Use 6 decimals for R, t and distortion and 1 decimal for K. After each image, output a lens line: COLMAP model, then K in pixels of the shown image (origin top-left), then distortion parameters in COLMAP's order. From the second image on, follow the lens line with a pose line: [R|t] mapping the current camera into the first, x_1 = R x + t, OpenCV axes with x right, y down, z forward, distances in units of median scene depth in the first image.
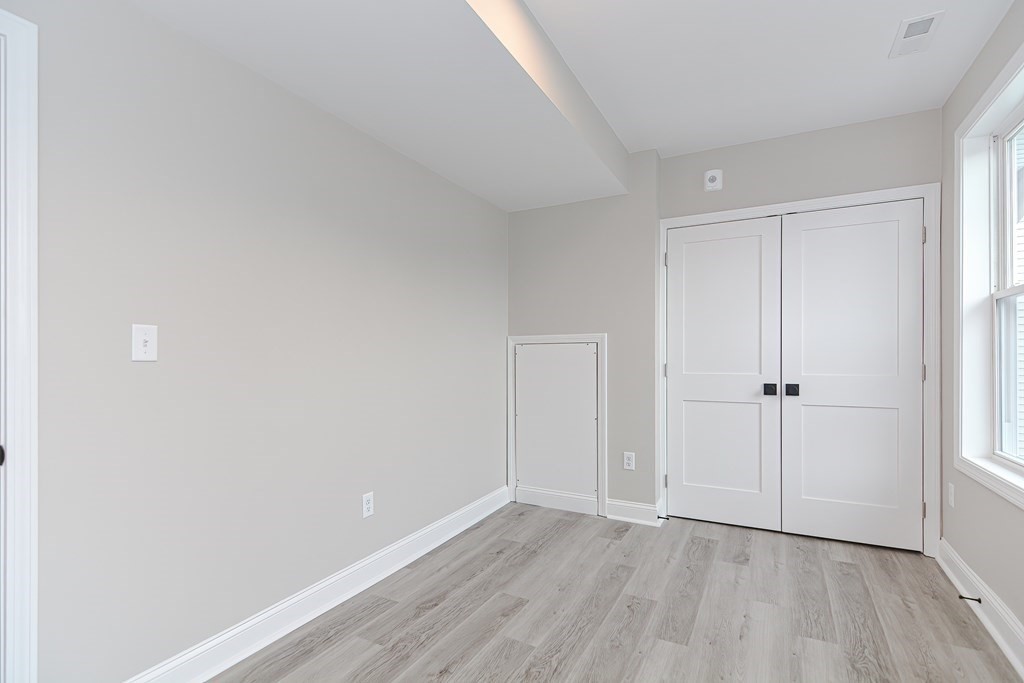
lens RADIAL K [[503.4, 0, 515.2], [0, 503.4, 347.7], [0, 0, 1]] dist [0.015777, -0.009184]
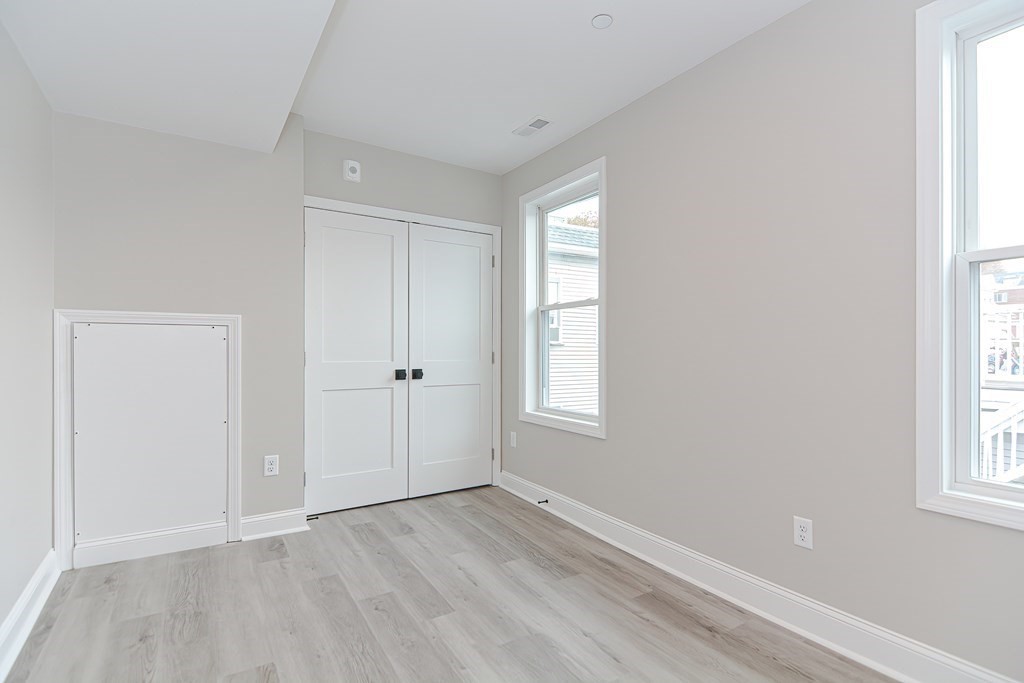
lens RADIAL K [[503.4, 0, 507.7], [0, 503.4, 341.7], [0, 0, 1]] dist [0.015777, -0.009184]
pose [[0.475500, 0.016687, 0.879558, -0.382884], [-0.022176, 0.999730, -0.006979, 0.011770], [-0.879436, -0.016187, 0.475741, 0.266175]]
